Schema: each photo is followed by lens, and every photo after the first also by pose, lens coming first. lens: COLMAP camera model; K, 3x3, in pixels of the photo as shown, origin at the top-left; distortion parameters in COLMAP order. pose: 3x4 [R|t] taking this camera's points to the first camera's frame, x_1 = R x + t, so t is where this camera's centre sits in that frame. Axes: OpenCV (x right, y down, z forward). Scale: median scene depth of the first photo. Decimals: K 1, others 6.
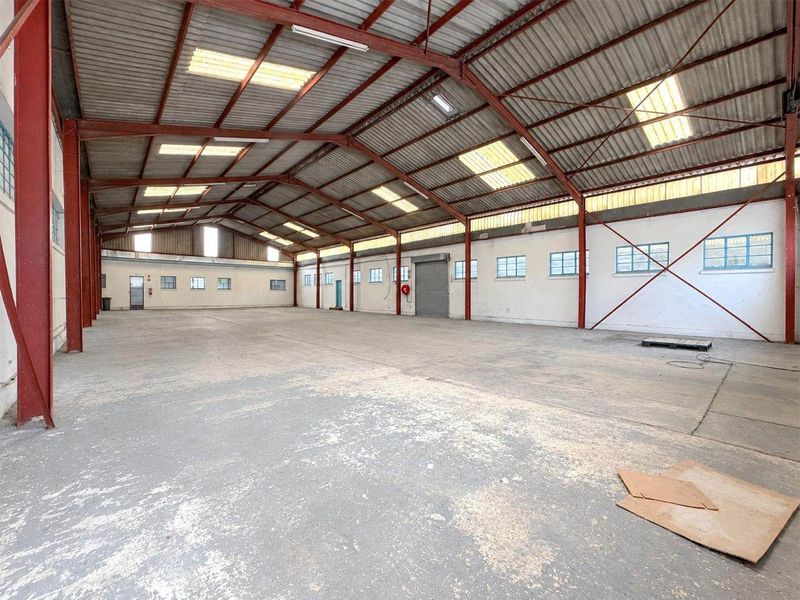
lens RADIAL K [[330.3, 0, 397.7], [0, 330.3, 296.8], [0, 0, 1]] dist [-0.000760, -0.000072]
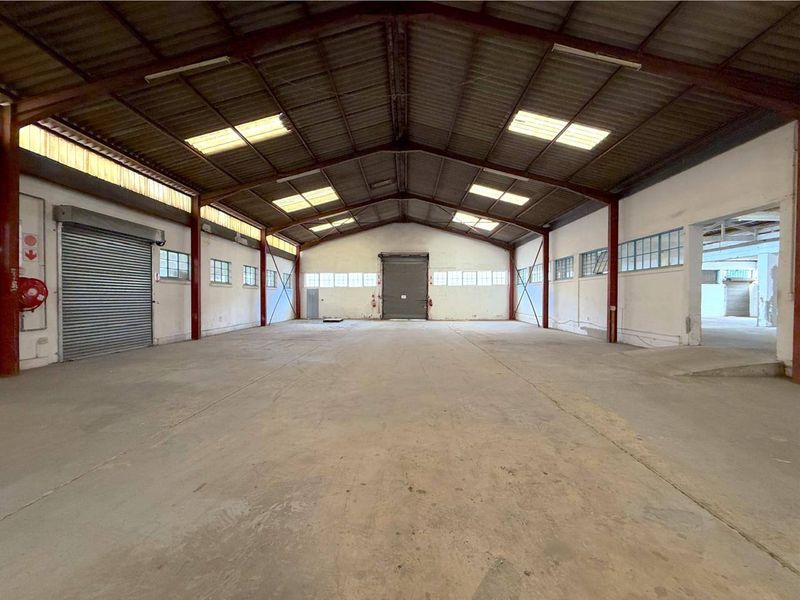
lens RADIAL K [[318.3, 0, 399.4], [0, 318.3, 301.6], [0, 0, 1]] dist [0.000723, 0.000060]
pose [[-0.734467, -0.009765, 0.678574, -0.457924], [0.006821, 0.999740, 0.021769, -0.017140], [-0.678610, 0.020617, -0.734209, 0.970020]]
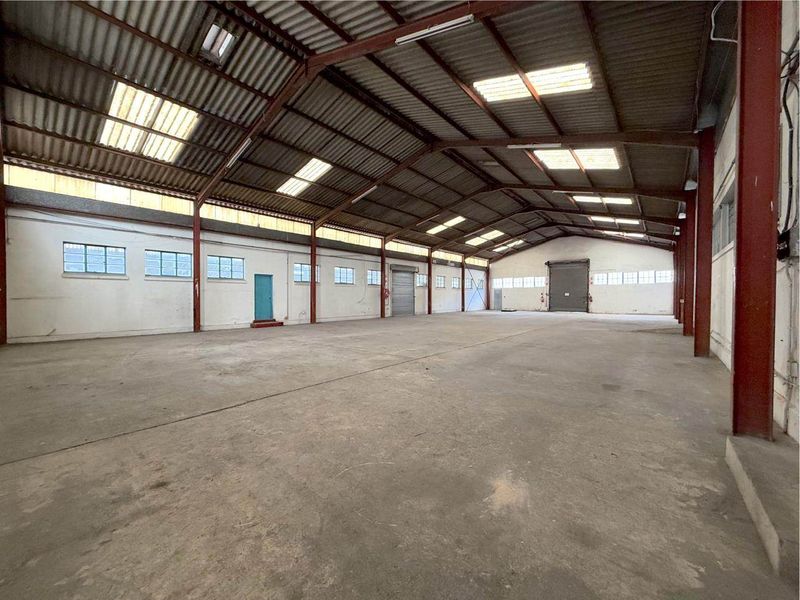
lens RADIAL K [[318.3, 0, 399.4], [0, 318.3, 301.6], [0, 0, 1]] dist [0.000723, 0.000060]
pose [[-0.157517, -0.015869, 0.987389, -0.975407], [0.013459, 0.999744, 0.018214, -0.013214], [-0.987425, 0.016159, -0.157263, 1.102232]]
